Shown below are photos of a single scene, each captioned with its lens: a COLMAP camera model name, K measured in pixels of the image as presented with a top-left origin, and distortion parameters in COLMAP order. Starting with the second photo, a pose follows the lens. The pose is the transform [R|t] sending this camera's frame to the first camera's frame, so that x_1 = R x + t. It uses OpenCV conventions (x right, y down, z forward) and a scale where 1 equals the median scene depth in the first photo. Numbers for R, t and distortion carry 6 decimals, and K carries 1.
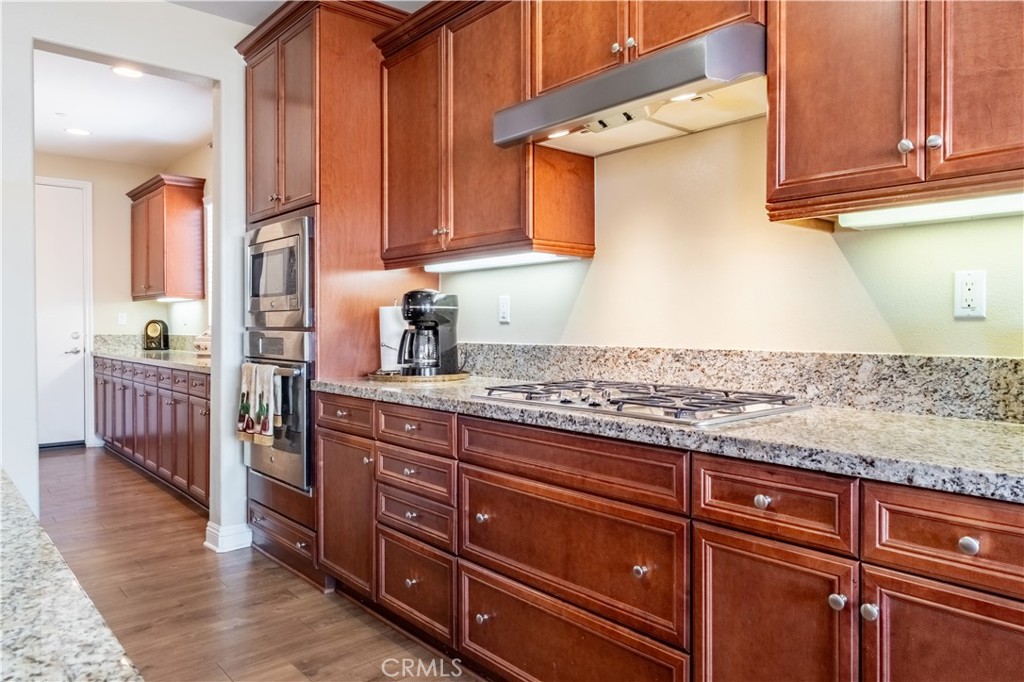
lens RADIAL K [[691.5, 0, 565.5], [0, 691.5, 350.0], [0, 0, 1]] dist [0.000459, 0.001141]
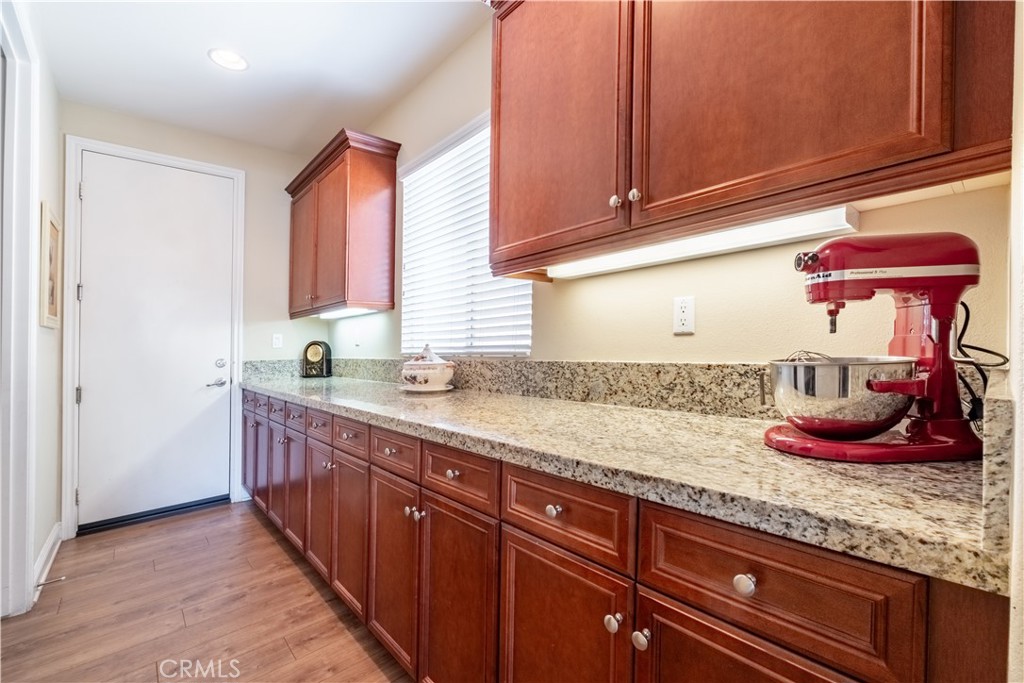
lens RADIAL K [[461.4, 0, 543.4], [0, 461.4, 326.1], [0, 0, 1]] dist [-0.000322, -0.000408]
pose [[0.999565, -0.027552, -0.010552, -0.331122], [0.026743, 0.997161, -0.070390, -0.015982], [0.012461, 0.070077, 0.997464, 0.473908]]
